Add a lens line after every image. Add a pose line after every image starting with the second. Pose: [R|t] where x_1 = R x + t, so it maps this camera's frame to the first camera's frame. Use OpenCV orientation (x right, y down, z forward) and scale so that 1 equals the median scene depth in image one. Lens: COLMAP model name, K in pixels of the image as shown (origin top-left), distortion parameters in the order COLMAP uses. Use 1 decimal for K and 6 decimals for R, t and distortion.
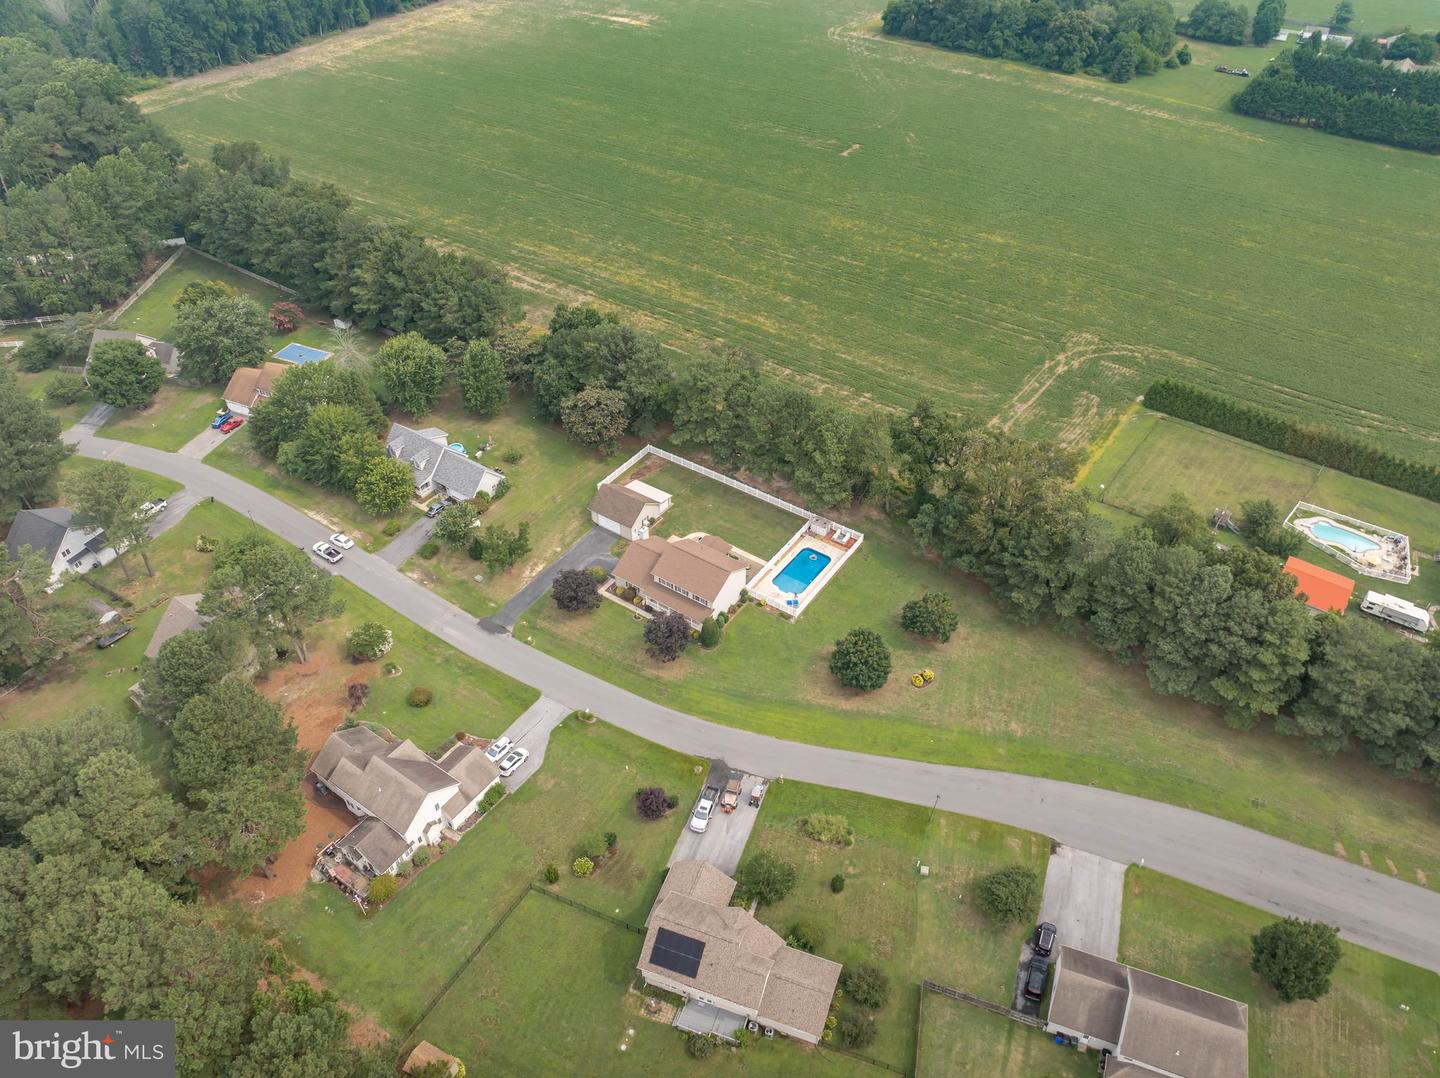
lens RADIAL K [[1009.2, 0, 725.2], [0, 1009.2, 539.0], [0, 0, 1]] dist [-0.038272, -0.001828]
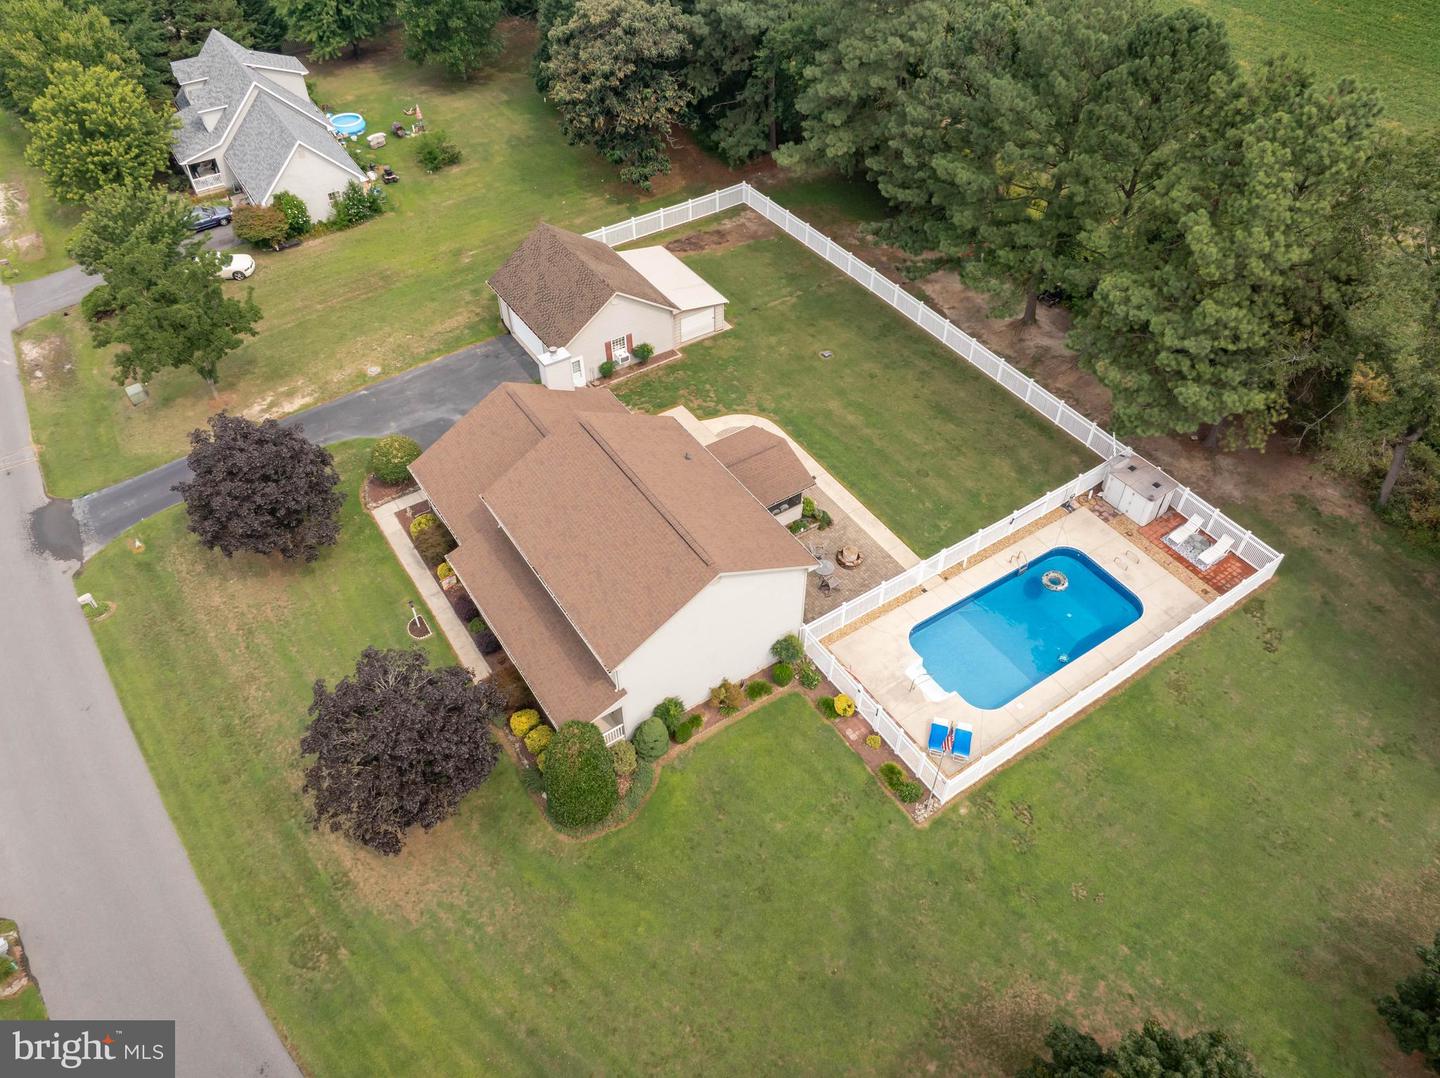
lens RADIAL K [[1009.2, 0, 725.2], [0, 1009.2, 539.0], [0, 0, 1]] dist [-0.038272, -0.001828]
pose [[0.927706, 0.264812, -0.263127, 0.064777], [-0.240839, 0.963100, 0.120143, -0.005150], [0.285233, -0.048087, 0.957251, 0.697923]]
